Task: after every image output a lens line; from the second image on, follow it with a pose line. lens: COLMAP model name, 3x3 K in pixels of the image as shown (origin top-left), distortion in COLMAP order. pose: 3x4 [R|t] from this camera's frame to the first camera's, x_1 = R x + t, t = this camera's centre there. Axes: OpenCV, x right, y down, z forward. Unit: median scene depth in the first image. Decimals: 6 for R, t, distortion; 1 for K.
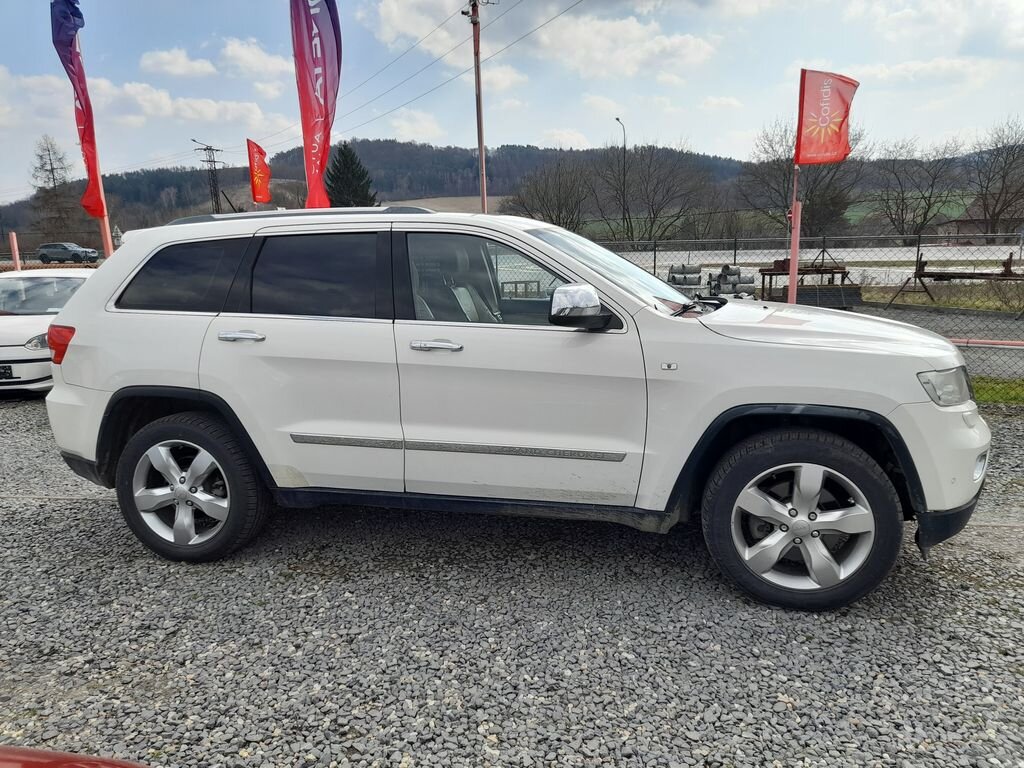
lens RADIAL K [[765.5, 0, 516.1], [0, 765.5, 383.0], [0, 0, 1]] dist [0.096084, -0.093230]
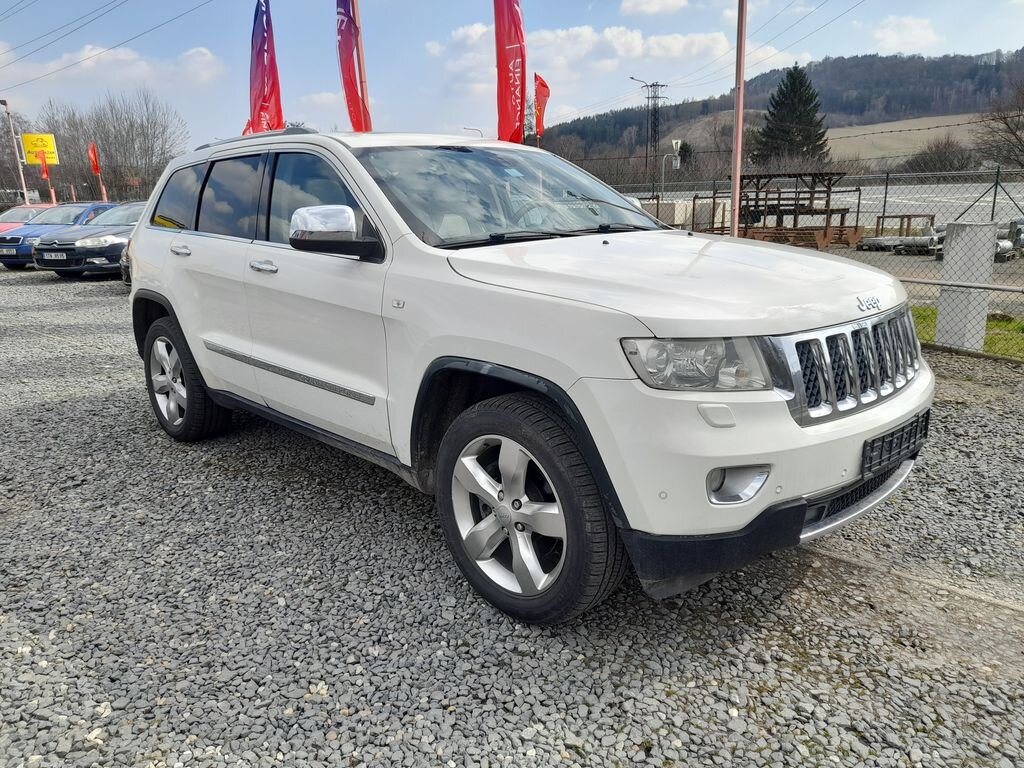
lens RADIAL K [[765.5, 0, 516.1], [0, 765.5, 383.0], [0, 0, 1]] dist [0.096084, -0.093230]
pose [[0.830924, 0.131694, -0.540576, 0.691906], [-0.088048, 0.990465, 0.105956, -0.032051], [0.549375, -0.040445, 0.834596, 0.299092]]
